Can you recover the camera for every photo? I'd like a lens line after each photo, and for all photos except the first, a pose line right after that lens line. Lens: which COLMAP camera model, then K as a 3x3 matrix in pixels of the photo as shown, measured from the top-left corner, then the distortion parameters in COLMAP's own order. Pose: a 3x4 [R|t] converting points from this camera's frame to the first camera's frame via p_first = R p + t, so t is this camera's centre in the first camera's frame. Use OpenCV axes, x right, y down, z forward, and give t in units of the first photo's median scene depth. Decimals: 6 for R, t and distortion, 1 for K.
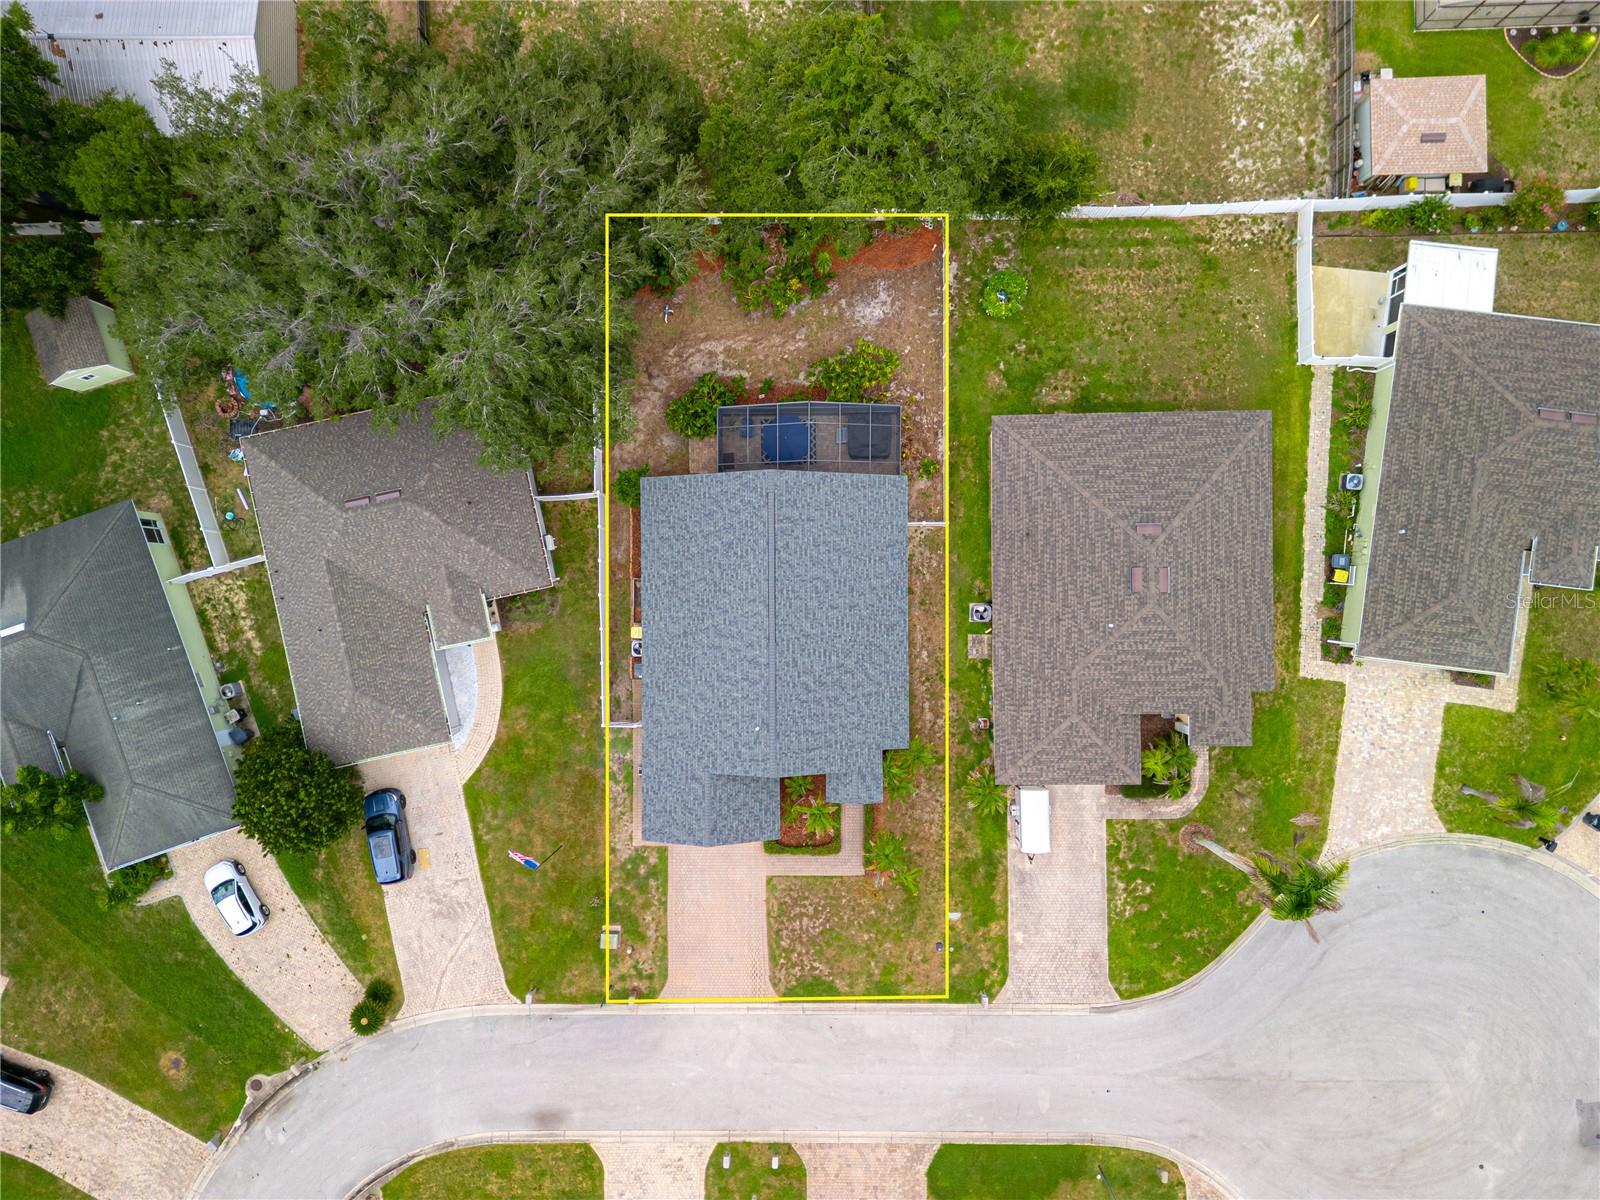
lens RADIAL K [[1120.2, 0, 800.0], [0, 1120.2, 600.0], [0, 0, 1]] dist [0.069069, -0.067069]
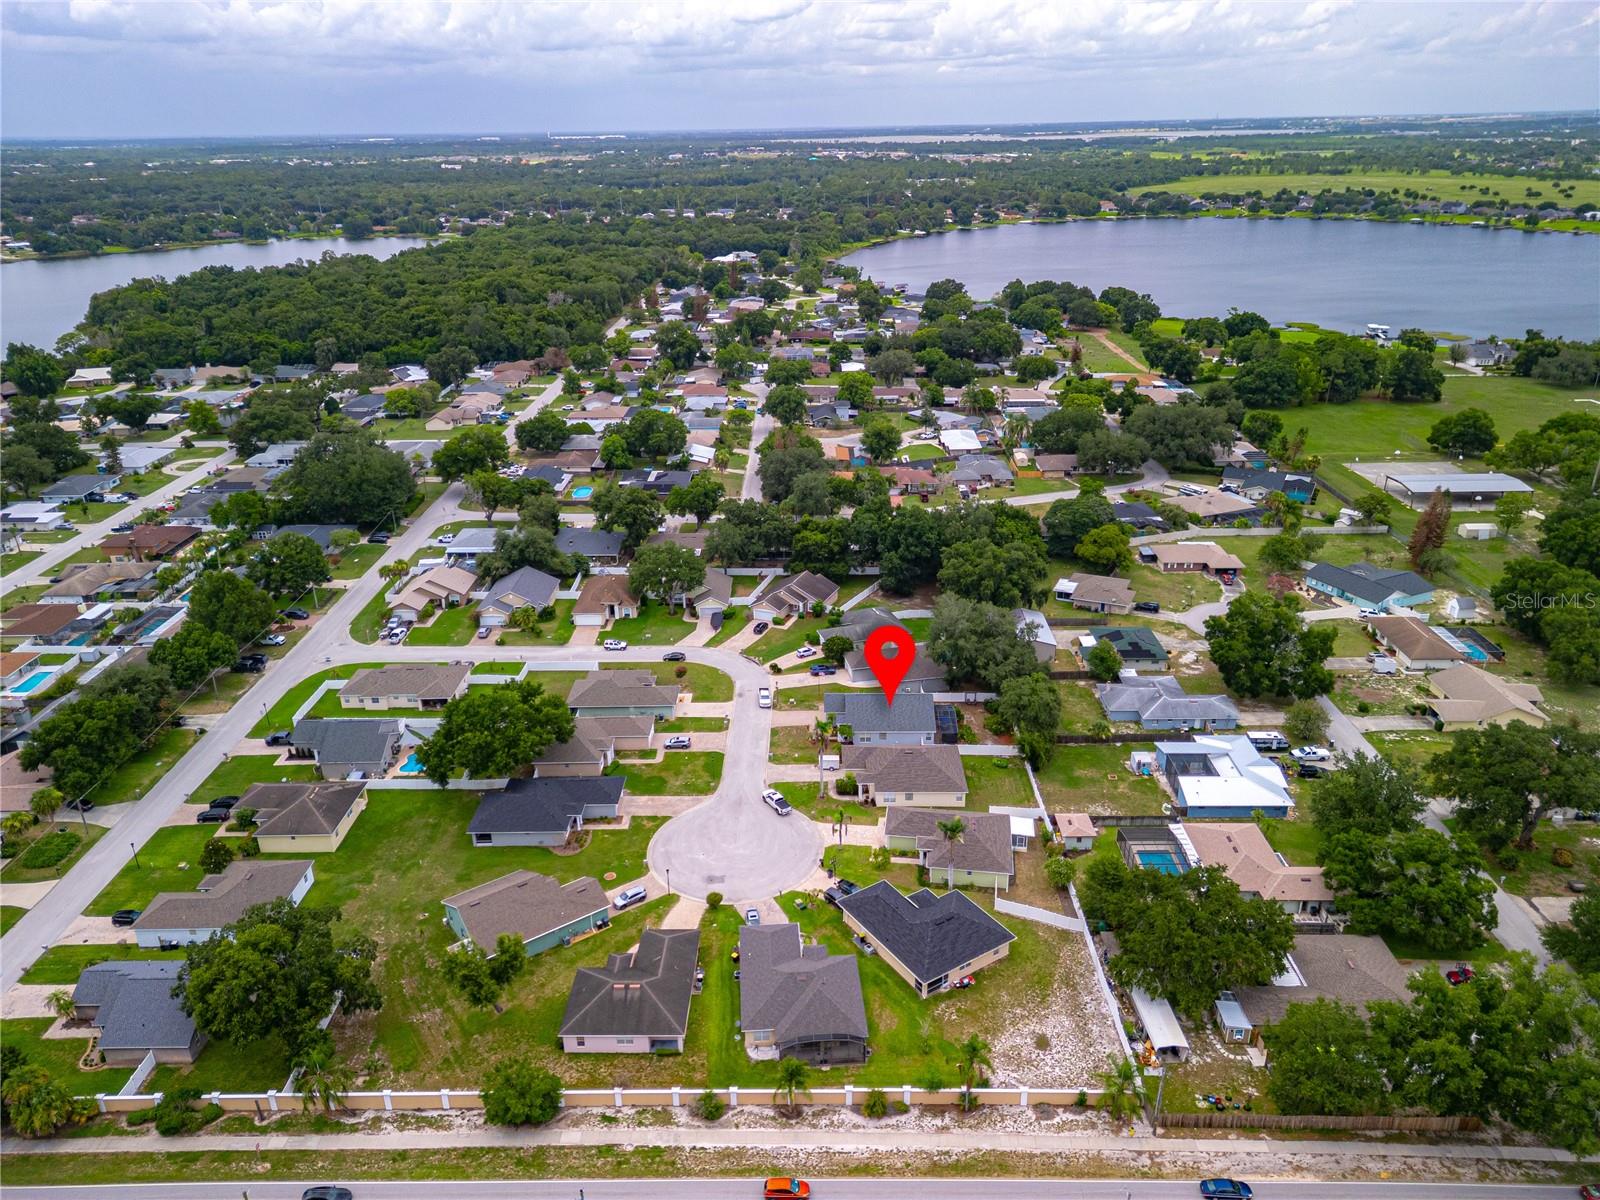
lens RADIAL K [[1120.2, 0, 800.0], [0, 1120.2, 600.0], [0, 0, 1]] dist [0.069069, -0.067069]
pose [[-0.016593, 0.414652, -0.909829, 2.742011], [-0.999610, 0.013554, 0.024408, 0.192931], [0.022453, 0.909879, 0.414265, -0.655340]]
